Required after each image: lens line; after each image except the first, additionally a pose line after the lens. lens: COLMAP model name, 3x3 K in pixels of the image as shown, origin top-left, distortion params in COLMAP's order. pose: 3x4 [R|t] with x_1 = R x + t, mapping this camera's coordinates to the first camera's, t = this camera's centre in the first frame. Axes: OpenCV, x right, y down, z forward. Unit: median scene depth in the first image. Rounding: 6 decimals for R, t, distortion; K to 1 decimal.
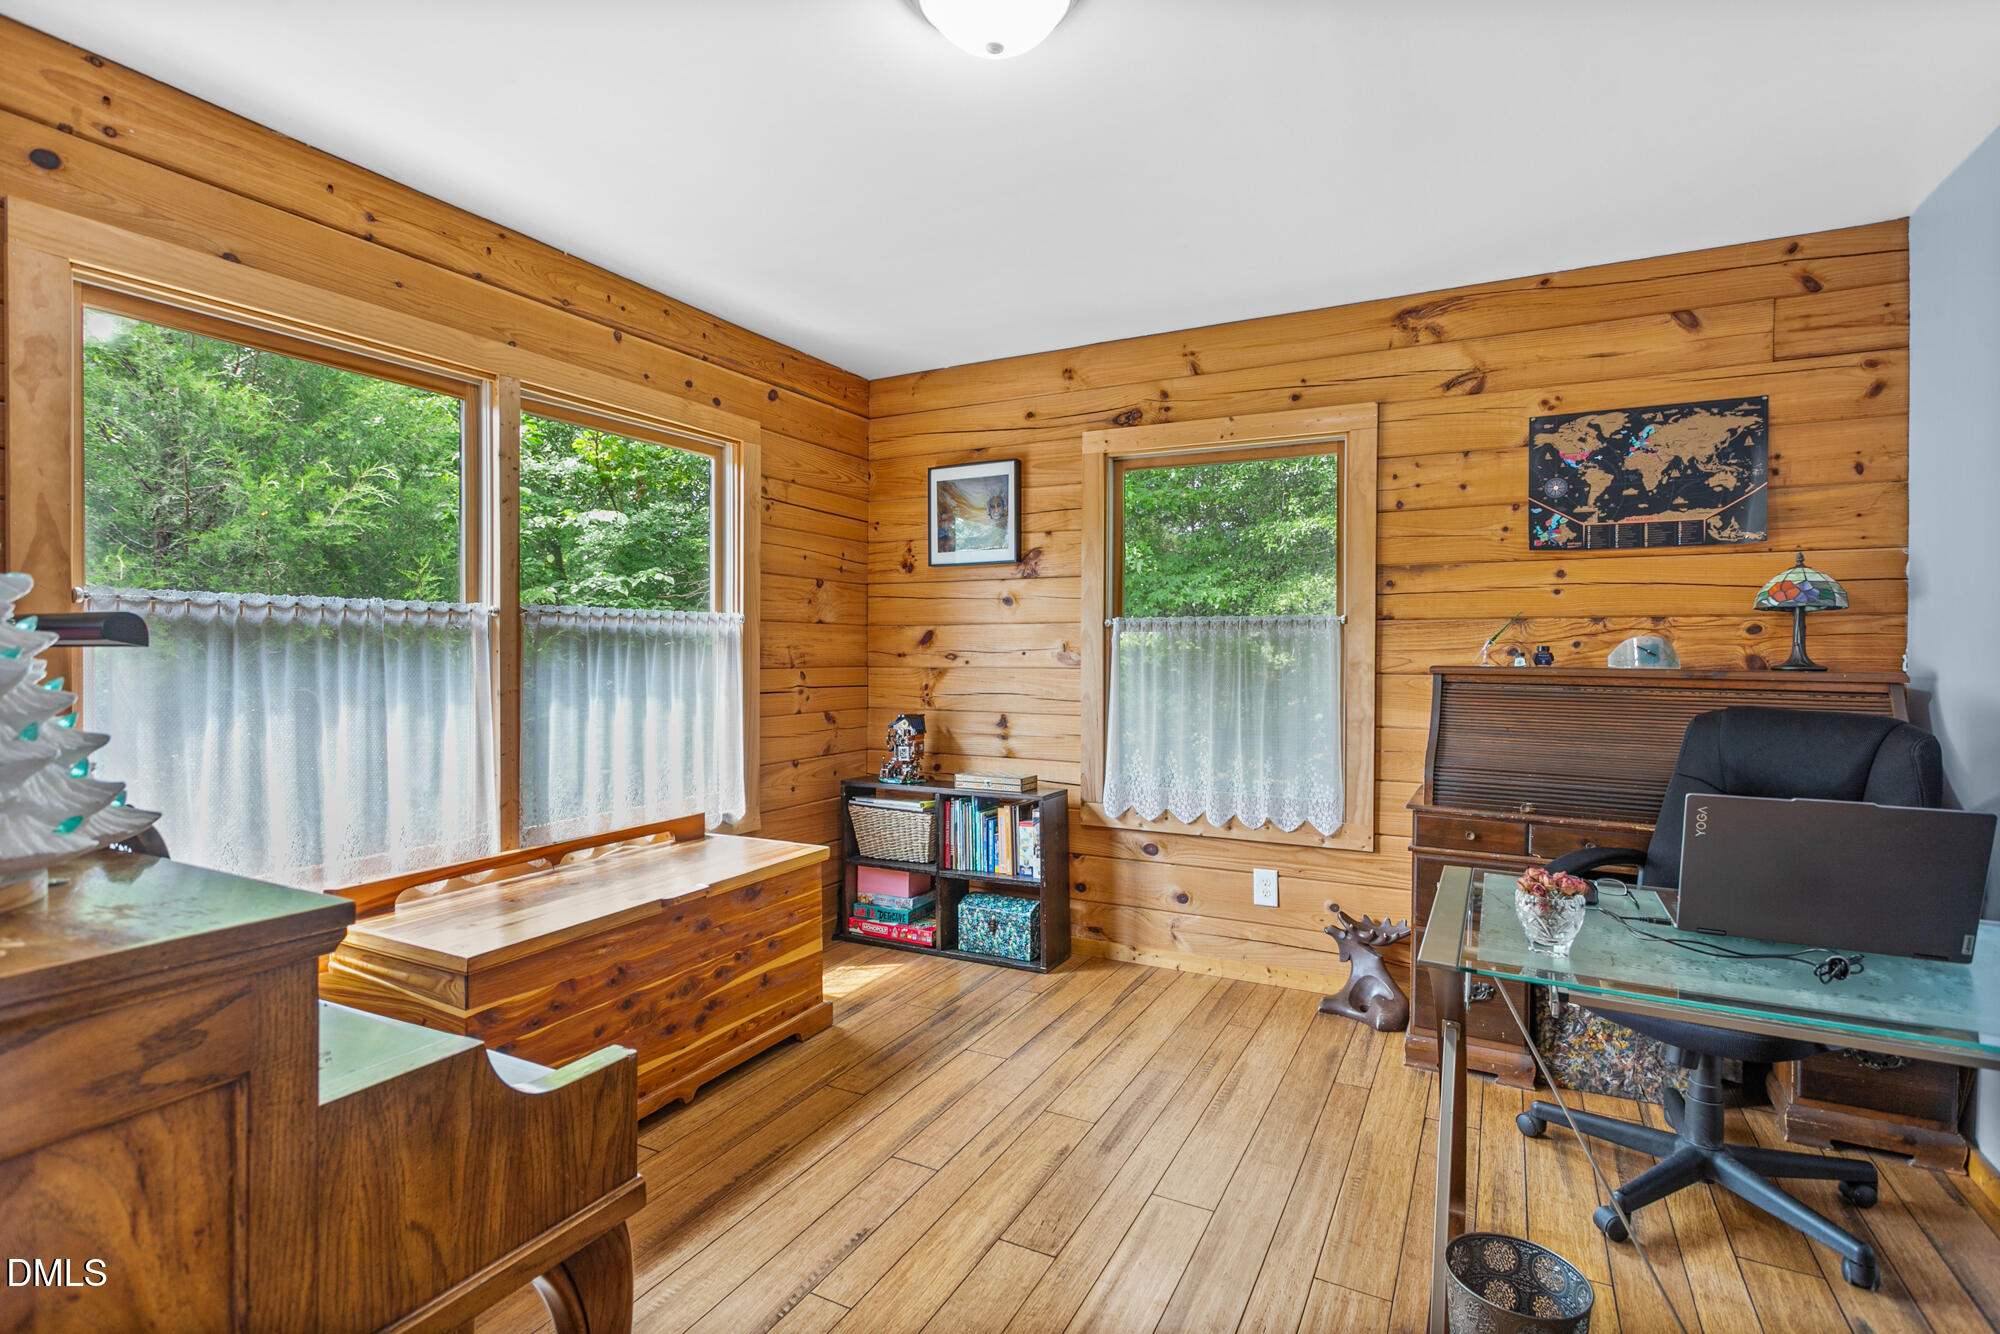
lens RADIAL K [[978.4, 0, 997.3], [0, 978.4, 658.4], [0, 0, 1]] dist [0.002584, -0.001422]
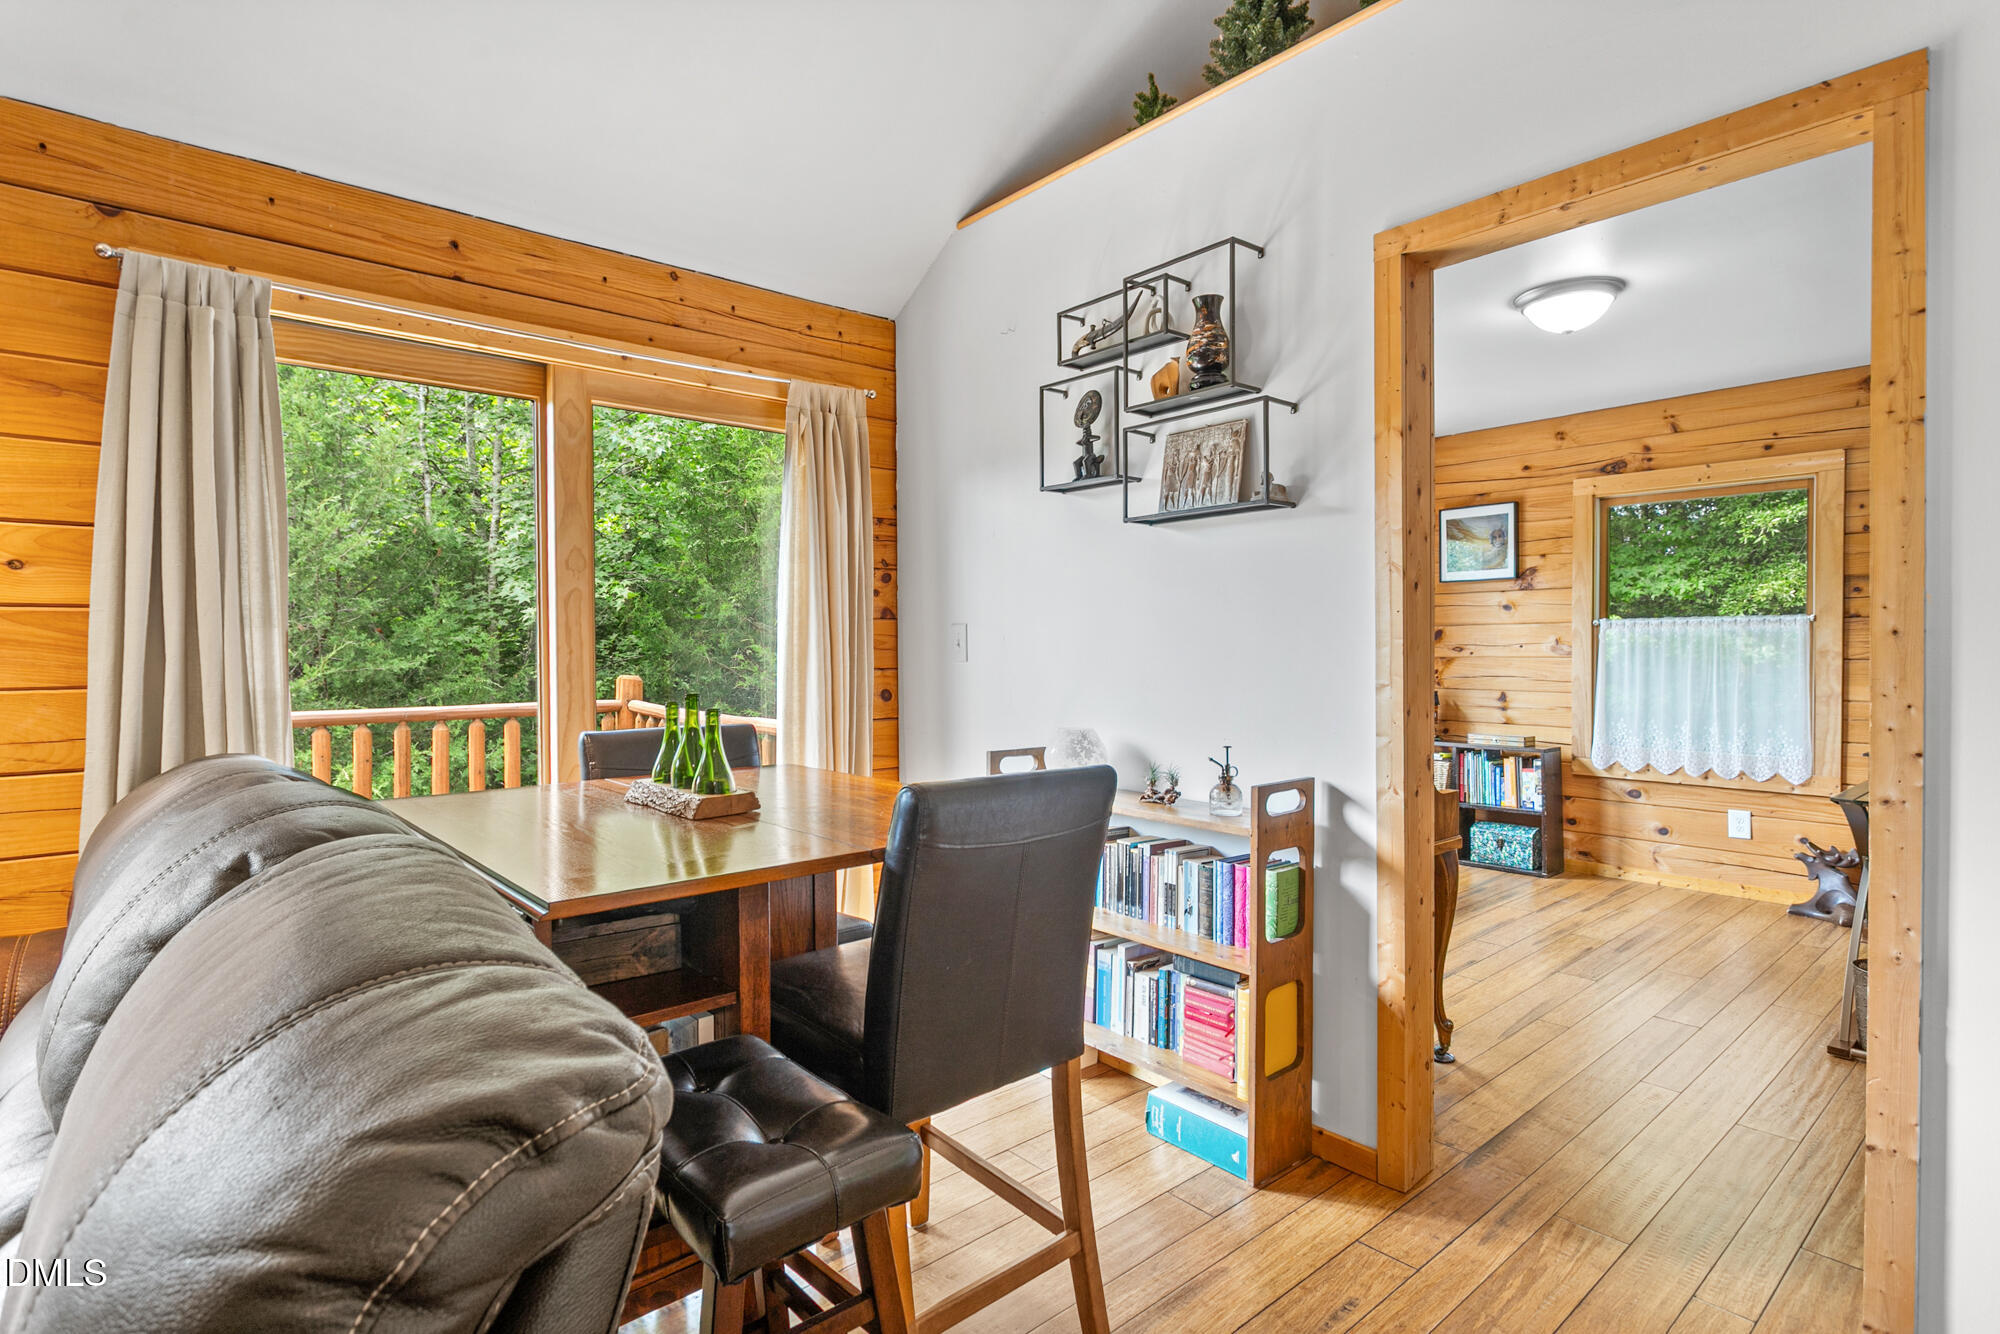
lens RADIAL K [[978.4, 0, 1000.2], [0, 978.4, 661.3], [0, 0, 1]] dist [0.002584, -0.001422]
pose [[0.928484, -0.000954, -0.371371, -0.145911], [0.003048, 0.999983, 0.005052, 0.007027], [0.371360, -0.005823, 0.928471, -0.540253]]
